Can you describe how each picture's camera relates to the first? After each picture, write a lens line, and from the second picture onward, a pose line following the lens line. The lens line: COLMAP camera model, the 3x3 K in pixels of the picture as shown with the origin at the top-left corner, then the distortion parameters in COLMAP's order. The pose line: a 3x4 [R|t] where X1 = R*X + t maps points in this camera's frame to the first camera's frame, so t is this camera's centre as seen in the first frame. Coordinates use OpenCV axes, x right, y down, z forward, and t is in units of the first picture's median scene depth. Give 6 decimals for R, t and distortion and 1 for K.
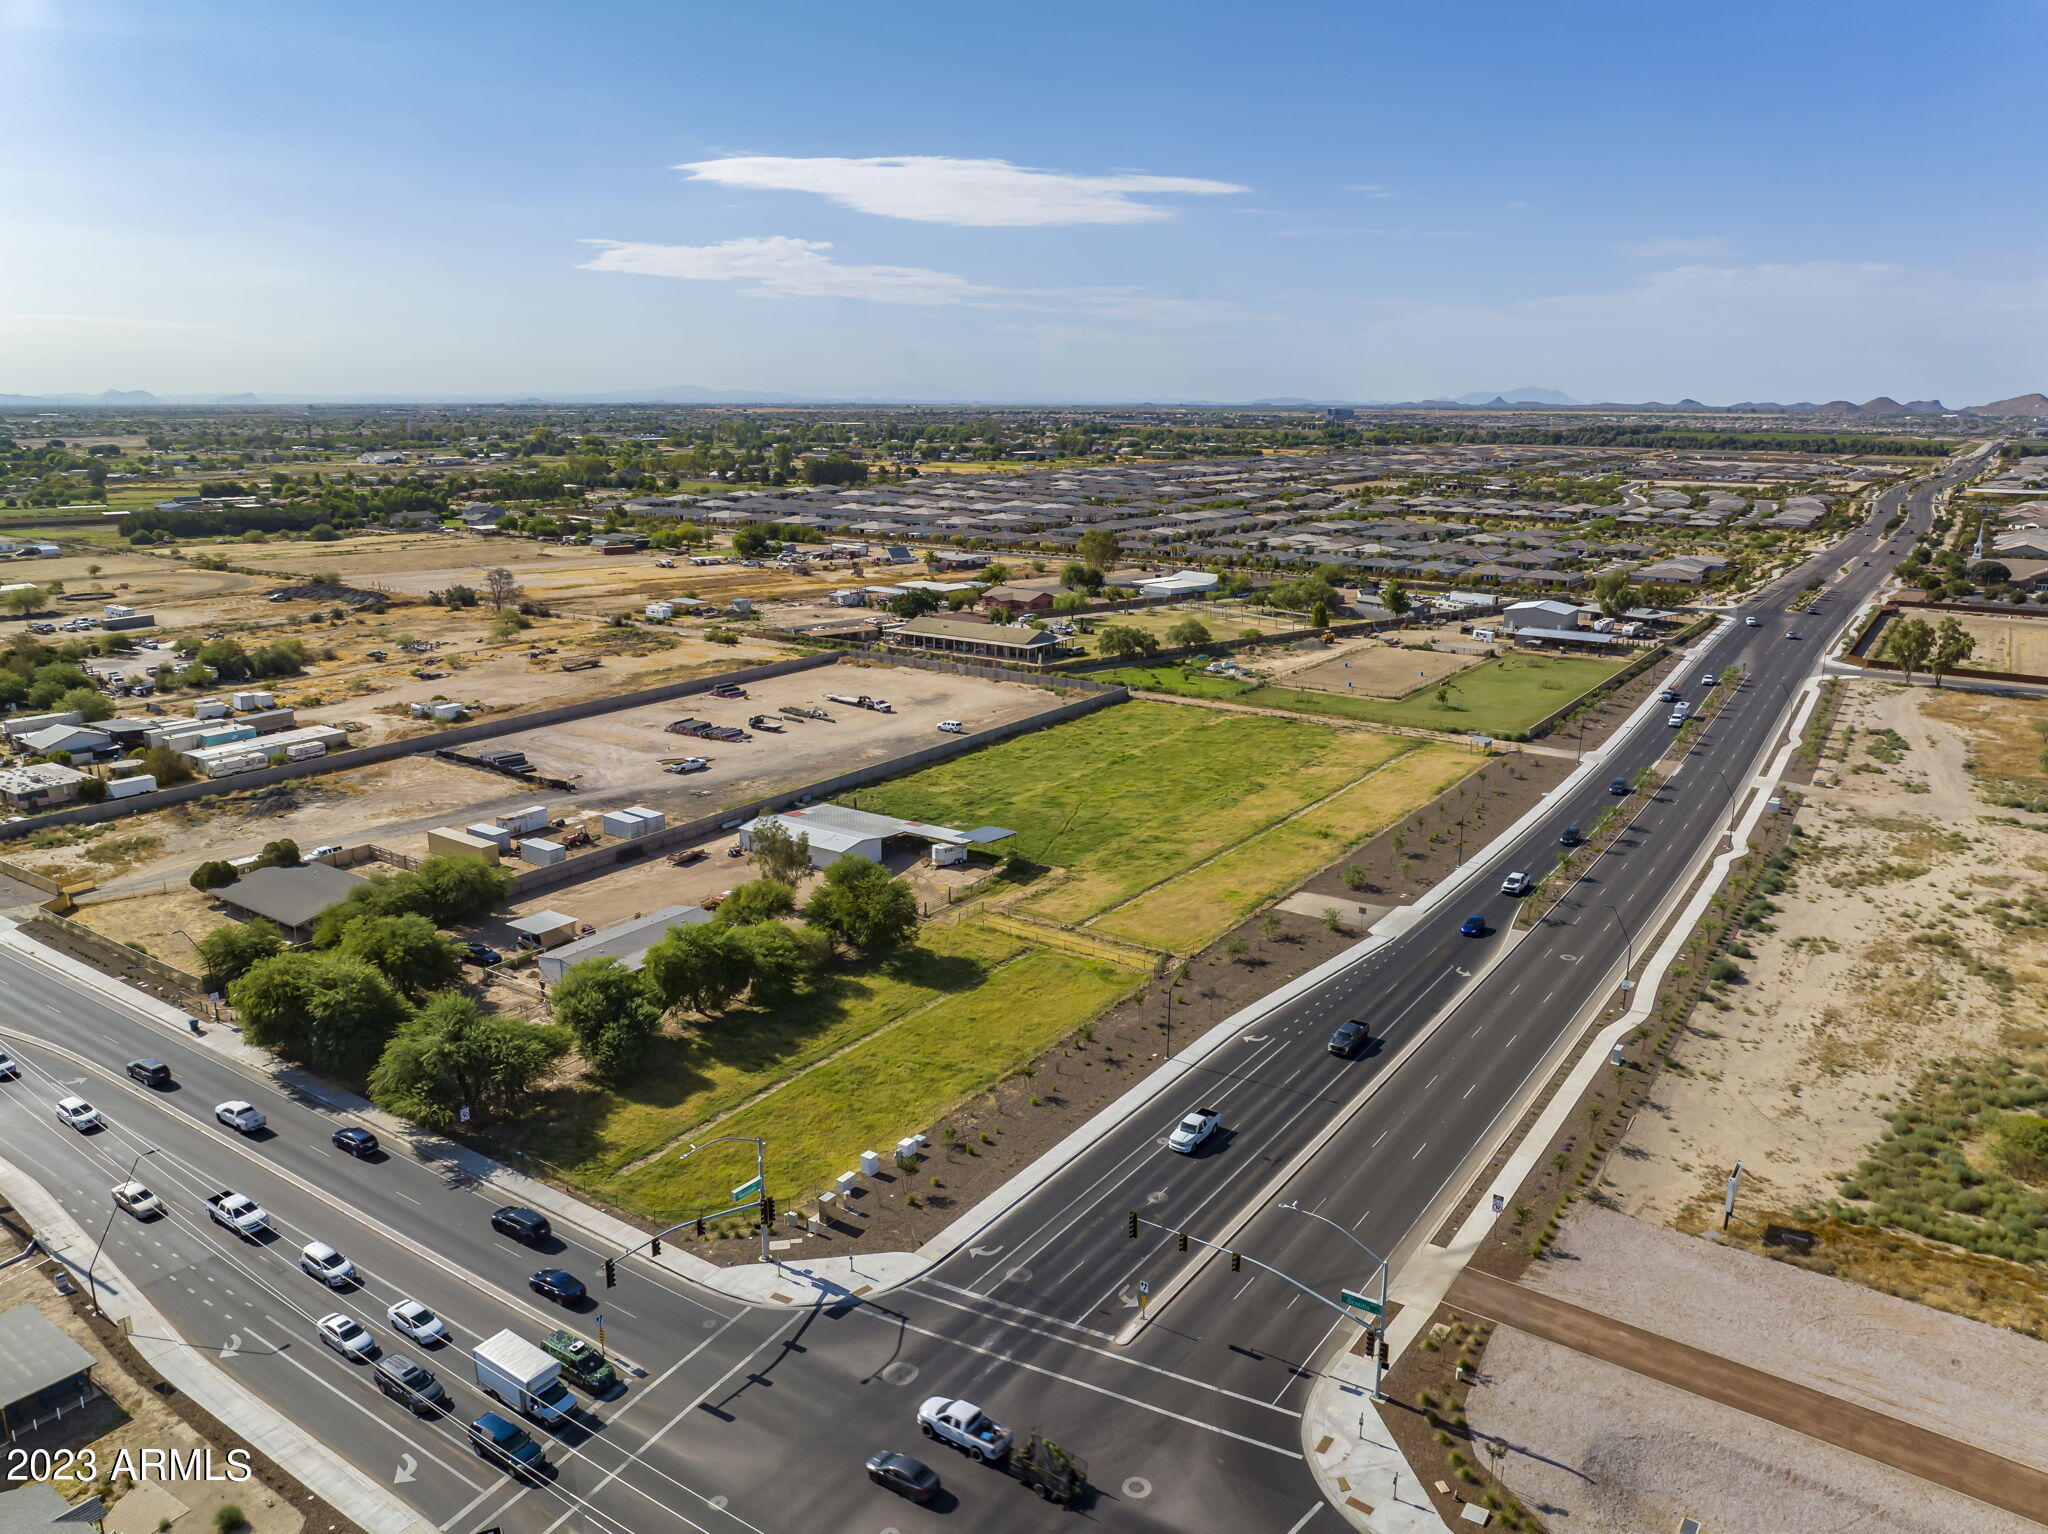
lens RADIAL K [[1444.8, 0, 1030.9], [0, 1444.8, 752.7], [0, 0, 1]] dist [-0.044277, 0.013399]
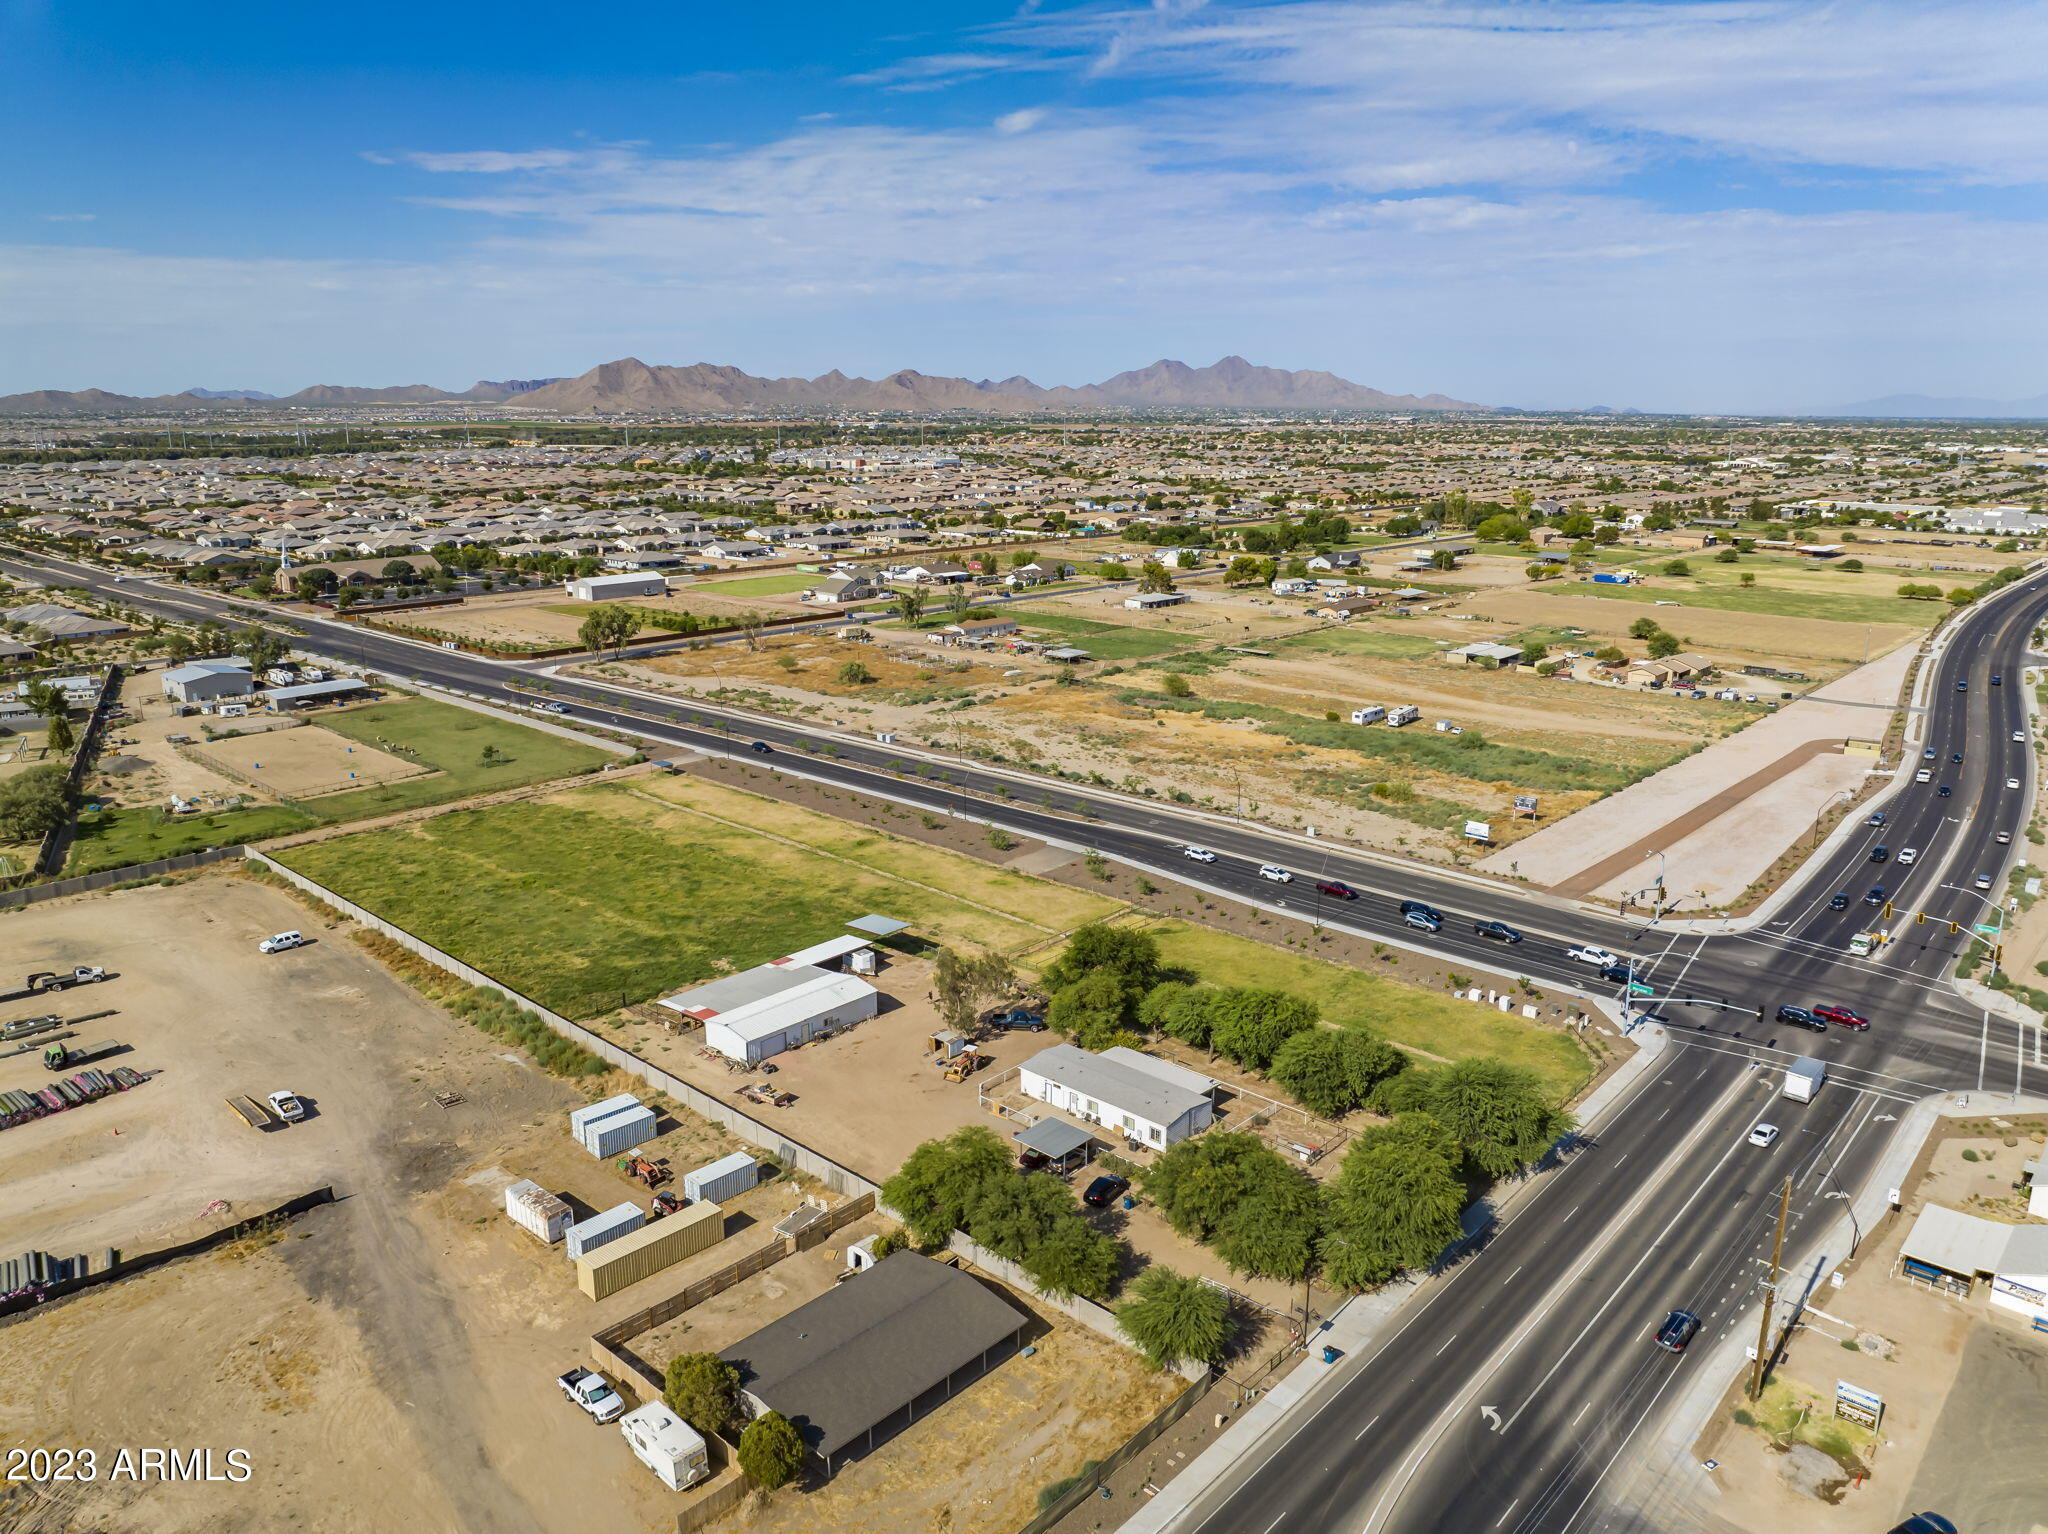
lens RADIAL K [[1444.8, 0, 1031.8], [0, 1444.8, 736.3], [0, 0, 1]] dist [-0.044277, 0.013399]
pose [[0.132900, -0.227323, 0.964708, -0.961400], [0.236140, 0.952575, 0.191933, -0.236001], [-0.962588, 0.202299, 0.180277, 0.710373]]
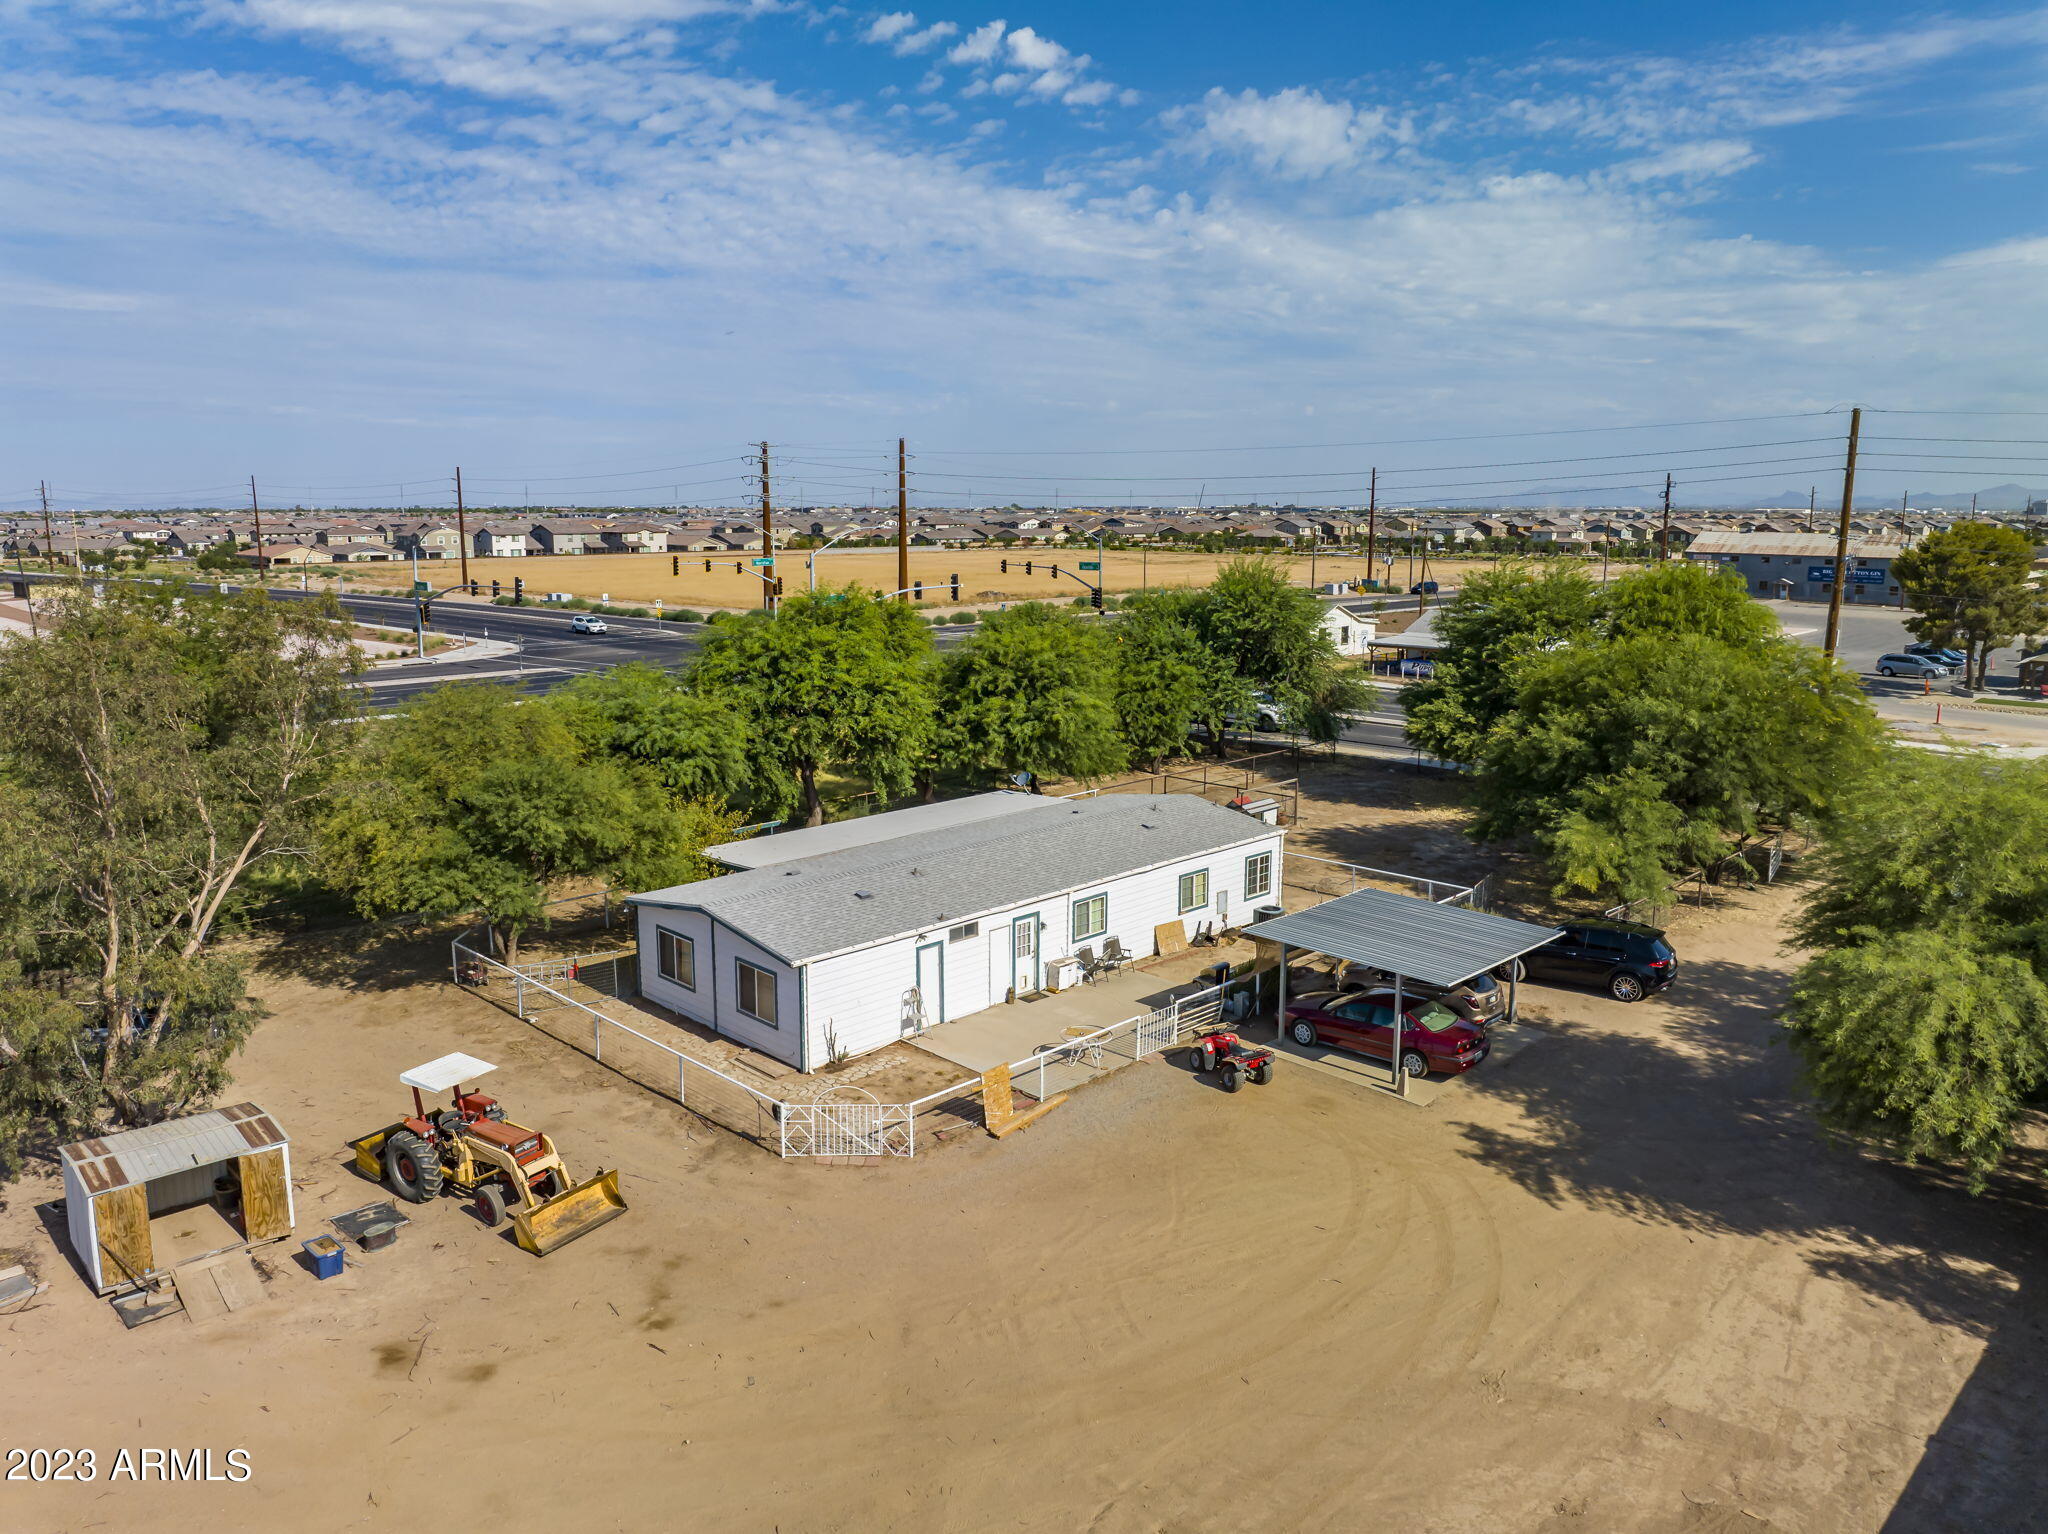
lens RADIAL K [[1444.8, 0, 1034.5], [0, 1444.8, 753.0], [0, 0, 1]] dist [-0.044277, 0.013399]
pose [[-0.984052, -0.034959, 0.174410, -0.281460], [0.038056, 0.916419, 0.398406, 0.002210], [-0.173761, 0.398690, -0.900474, 1.045459]]
